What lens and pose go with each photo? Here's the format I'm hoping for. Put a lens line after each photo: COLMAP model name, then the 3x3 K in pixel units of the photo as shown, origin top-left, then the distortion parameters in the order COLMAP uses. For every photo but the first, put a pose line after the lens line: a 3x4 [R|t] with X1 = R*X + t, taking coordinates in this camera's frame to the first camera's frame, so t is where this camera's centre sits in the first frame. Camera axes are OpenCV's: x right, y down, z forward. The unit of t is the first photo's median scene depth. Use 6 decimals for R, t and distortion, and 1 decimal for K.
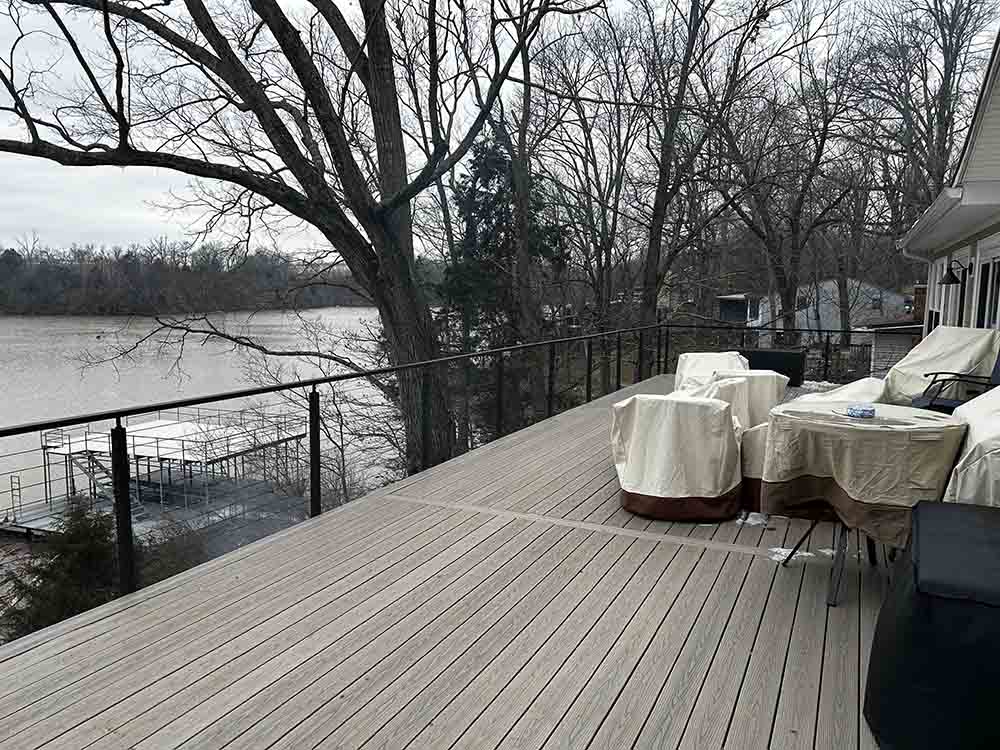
lens RADIAL K [[752.6, 0, 499.7], [0, 752.6, 366.2], [0, 0, 1]] dist [0.130618, -0.012640]
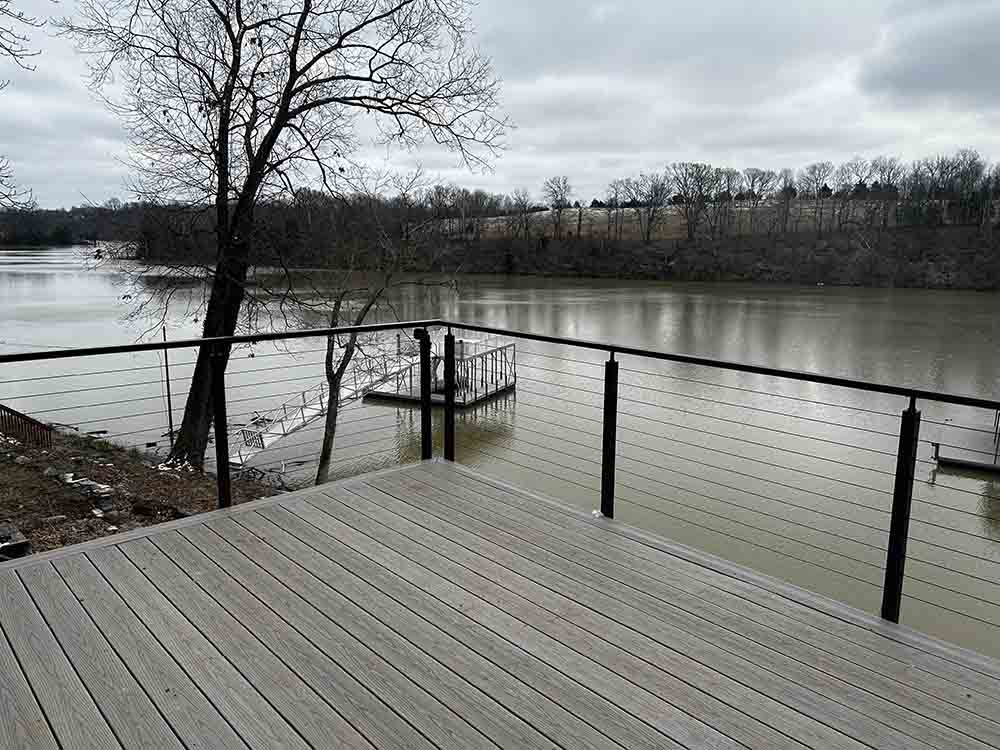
lens RADIAL K [[752.6, 0, 500.7], [0, 752.6, 374.3], [0, 0, 1]] dist [0.130618, -0.012640]
pose [[-0.381901, 0.153105, -0.911433, 0.556321], [-0.108048, 0.972023, 0.208557, -0.112285], [0.917866, 0.178127, -0.354674, 1.402926]]
